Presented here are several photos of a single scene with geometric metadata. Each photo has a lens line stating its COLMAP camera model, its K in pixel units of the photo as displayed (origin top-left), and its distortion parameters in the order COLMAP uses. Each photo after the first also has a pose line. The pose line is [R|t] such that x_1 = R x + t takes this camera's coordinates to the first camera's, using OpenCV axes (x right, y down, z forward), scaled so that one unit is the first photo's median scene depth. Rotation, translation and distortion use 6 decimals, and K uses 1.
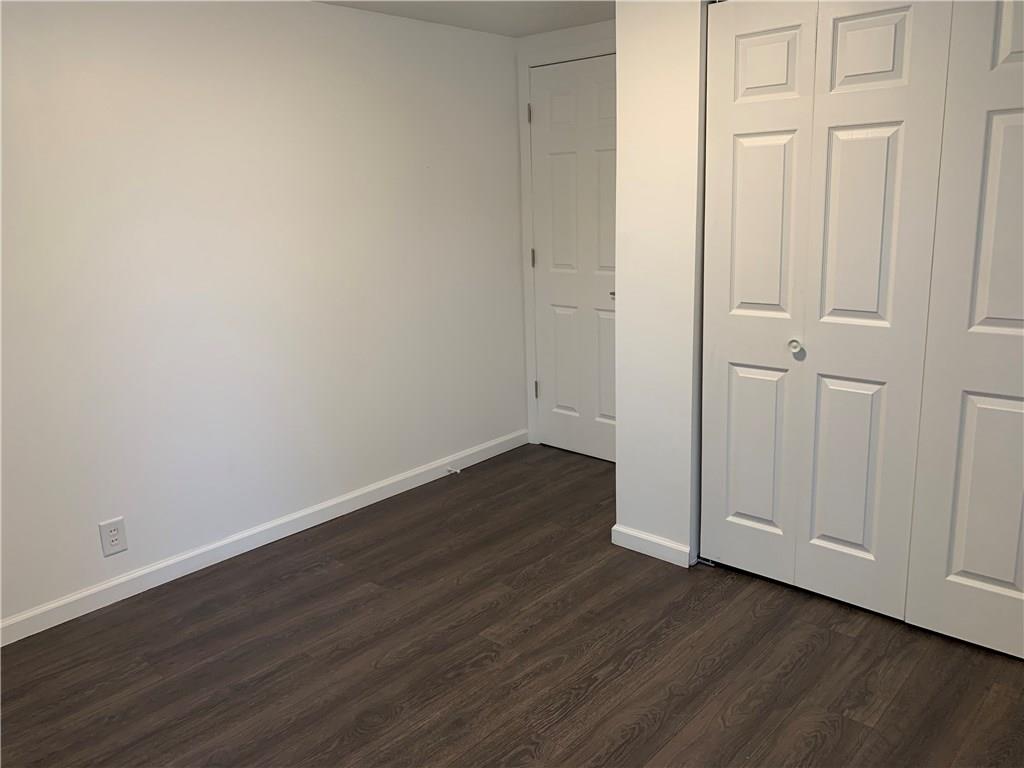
lens RADIAL K [[787.3, 0, 512.0], [0, 787.3, 384.0], [0, 0, 1]] dist [0.034782, -0.047499]
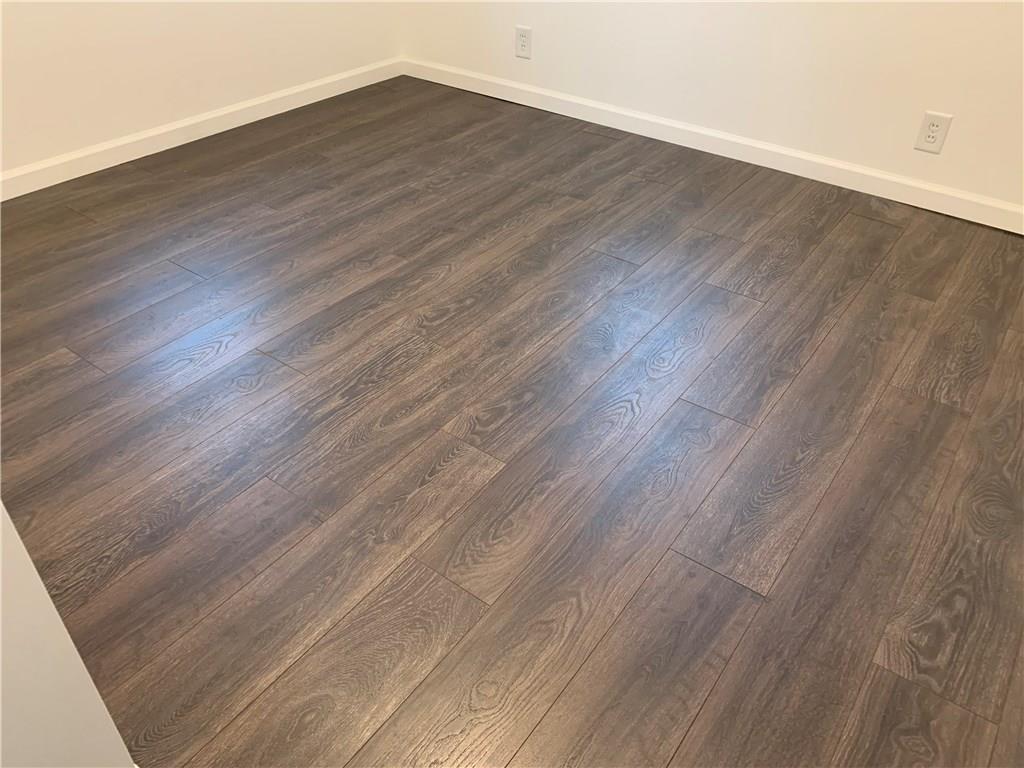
lens RADIAL K [[787.3, 0, 512.0], [0, 787.3, 384.0], [0, 0, 1]] dist [0.034782, -0.047499]
pose [[-0.994562, 0.075429, -0.071811, -0.006347], [-0.006719, 0.641608, 0.767003, -0.244337], [0.103929, 0.763315, -0.637612, 1.519528]]
